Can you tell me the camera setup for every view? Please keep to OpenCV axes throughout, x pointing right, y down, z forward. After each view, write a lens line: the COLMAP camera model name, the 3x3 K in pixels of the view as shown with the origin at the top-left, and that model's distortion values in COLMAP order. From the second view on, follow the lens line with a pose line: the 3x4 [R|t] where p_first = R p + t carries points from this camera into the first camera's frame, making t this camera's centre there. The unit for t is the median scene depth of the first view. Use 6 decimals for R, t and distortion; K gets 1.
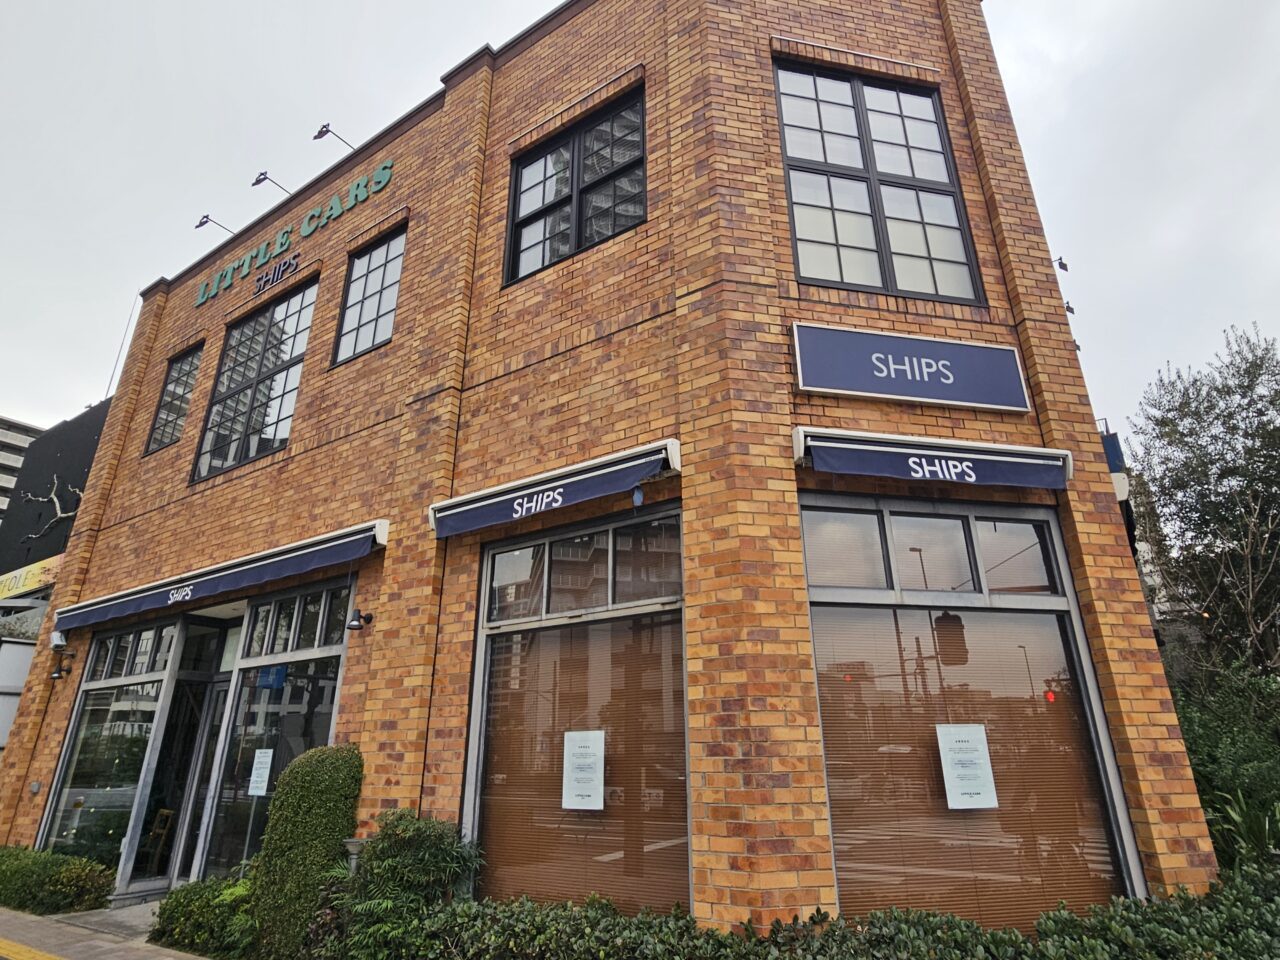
lens RADIAL K [[681.1, 0, 640.0], [0, 681.1, 480.0], [0, 0, 1]] dist [0.004867, 0.002309]
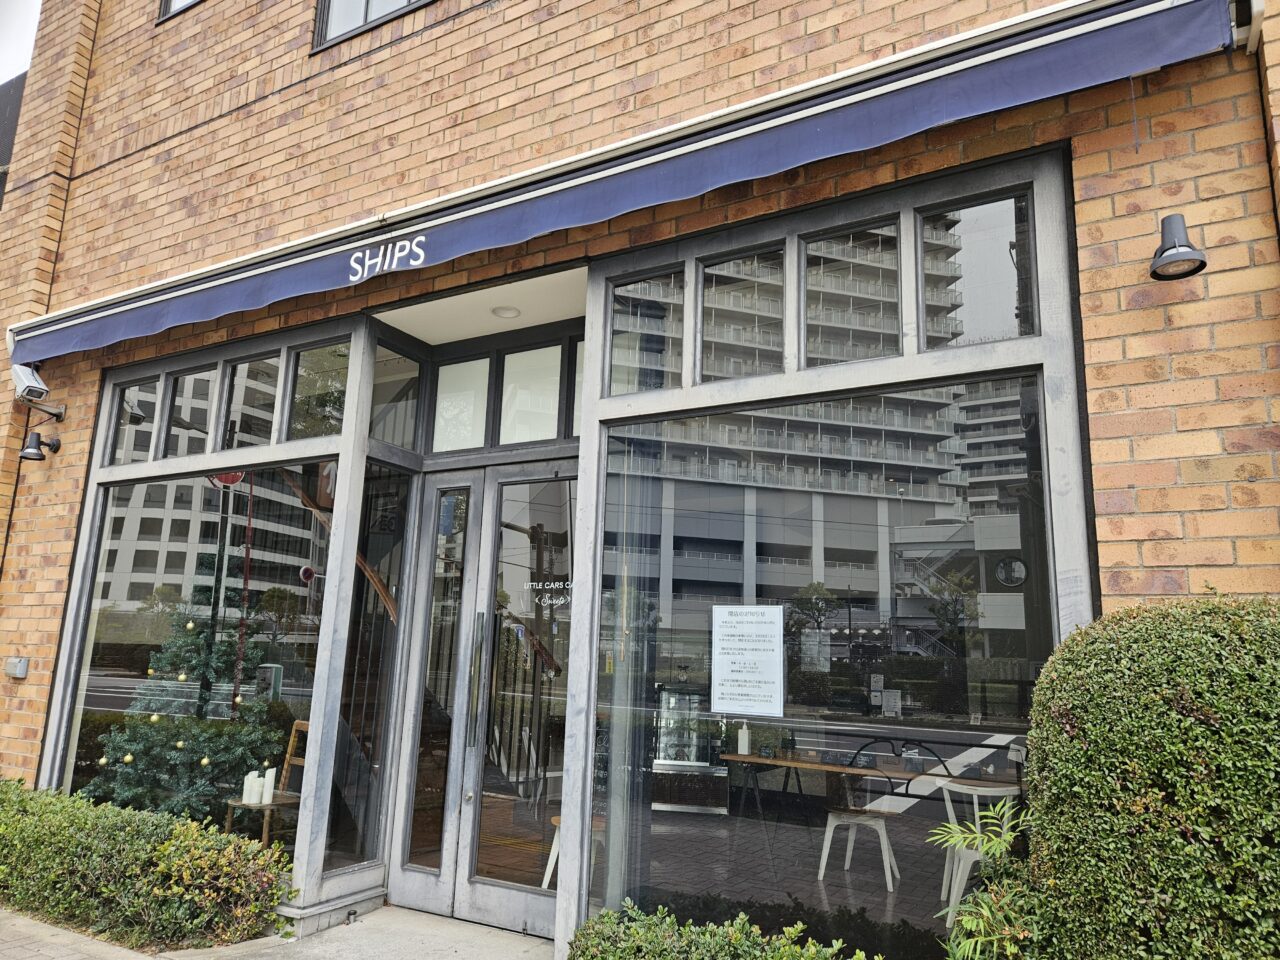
lens RADIAL K [[830.9, 0, 640.0], [0, 830.9, 480.0], [0, 0, 1]] dist [0.064691, -0.042132]
pose [[0.996722, 0.056067, 0.058332, -0.454811], [-0.065426, 0.982673, 0.173418, 0.171514], [-0.047598, -0.176665, 0.983119, 0.382159]]
